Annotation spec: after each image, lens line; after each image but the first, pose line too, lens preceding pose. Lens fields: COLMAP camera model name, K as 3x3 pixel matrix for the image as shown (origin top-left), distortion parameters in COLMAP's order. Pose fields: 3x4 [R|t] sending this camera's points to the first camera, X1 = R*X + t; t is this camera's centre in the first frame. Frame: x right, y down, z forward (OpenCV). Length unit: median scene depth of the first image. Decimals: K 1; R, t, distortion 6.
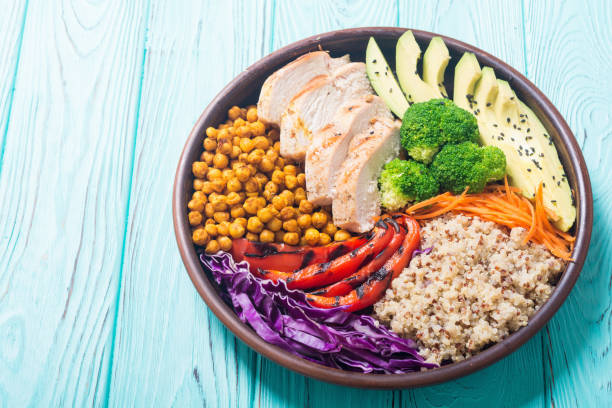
lens RADIAL K [[1473.5, 0, 296.3], [0, 1473.5, 203.1], [0, 0, 1]] dist [0.013279, -0.016365]
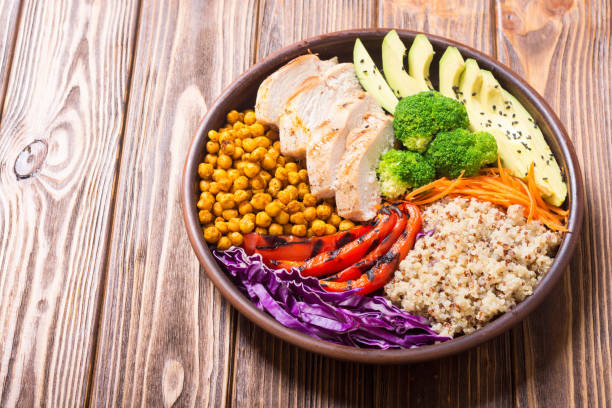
lens RADIAL K [[1473.5, 0, 296.3], [0, 1473.5, 203.1], [0, 0, 1]] dist [0.013279, -0.016365]
pose [[0.996417, -0.063487, 0.055873, -0.062237], [0.066025, 0.996811, -0.044820, 0.051374], [-0.052849, 0.048349, 0.997431, -0.039463]]
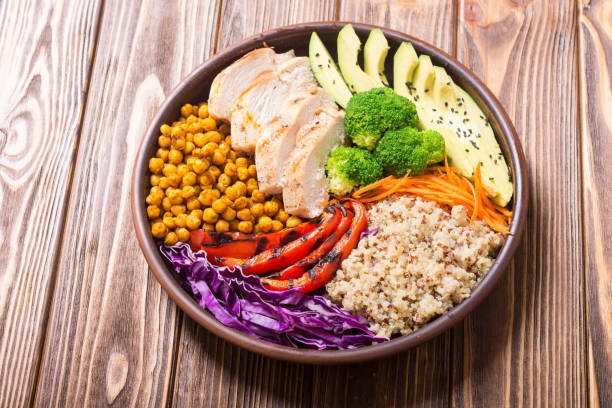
lens RADIAL K [[1473.5, 0, 296.3], [0, 1473.5, 203.1], [0, 0, 1]] dist [0.013279, -0.016365]
pose [[0.998652, -0.050726, 0.011015, 0.022316], [0.050632, 0.998680, 0.008648, -0.000271], [-0.011439, -0.008079, 0.999902, -0.057276]]
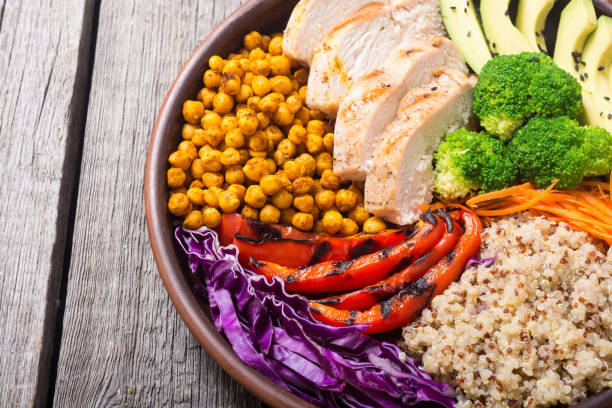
lens RADIAL K [[1473.5, 0, 296.3], [0, 1473.5, 203.1], [0, 0, 1]] dist [0.013279, -0.016365]
pose [[0.990154, 0.120400, -0.071405, 0.043998], [-0.117527, 0.992131, 0.043169, -0.015678], [0.076041, -0.034352, 0.996513, 0.277970]]
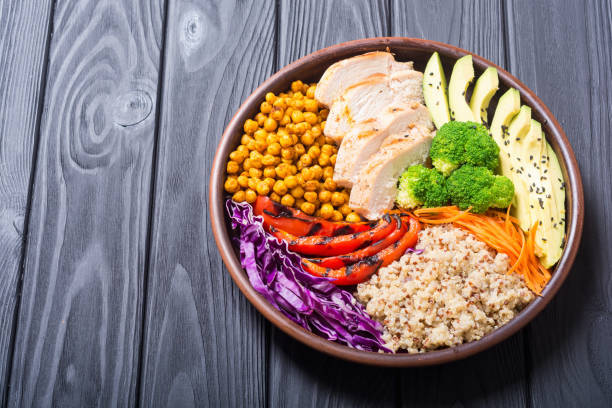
lens RADIAL K [[1473.5, 0, 296.3], [0, 1473.5, 203.1], [0, 0, 1]] dist [0.013279, -0.016365]
pose [[0.954287, 0.270566, -0.127005, 0.130604], [-0.264575, 0.962357, 0.062210, -0.047525], [0.139056, -0.025764, 0.989949, -0.120359]]
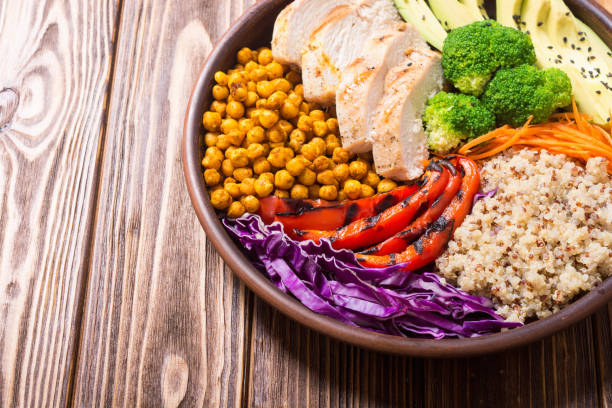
lens RADIAL K [[1473.5, 0, 296.3], [0, 1473.5, 203.1], [0, 0, 1]] dist [0.013279, -0.016365]
pose [[0.995914, -0.076956, 0.047258, -0.061783], [0.078551, 0.996368, -0.032875, 0.056259], [-0.044557, 0.036452, 0.998342, 0.161043]]
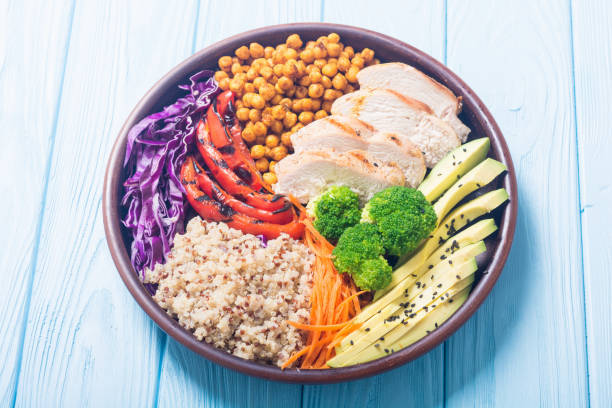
lens RADIAL K [[1473.5, 0, 296.3], [0, 1473.5, 203.1], [0, 0, 1]] dist [0.013279, -0.016365]
pose [[0.270391, 0.843616, -0.463898, 0.533768], [-0.824384, 0.451760, 0.341035, -0.339794], [0.497273, 0.290217, 0.817615, 0.173207]]
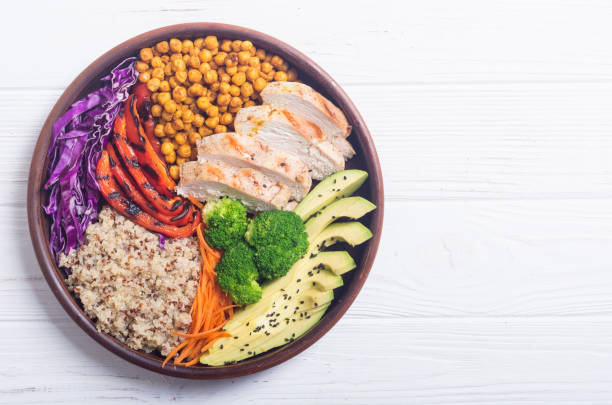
lens RADIAL K [[1474.2, 0, 306.0], [0, 1474.2, 202.5], [0, 0, 1]] dist [-0.042324, -0.002030]
pose [[0.151753, 0.987168, 0.049707, 0.012463], [-0.841392, 0.102627, 0.530592, -0.696876], [0.518682, -0.122342, 0.846169, 0.051612]]
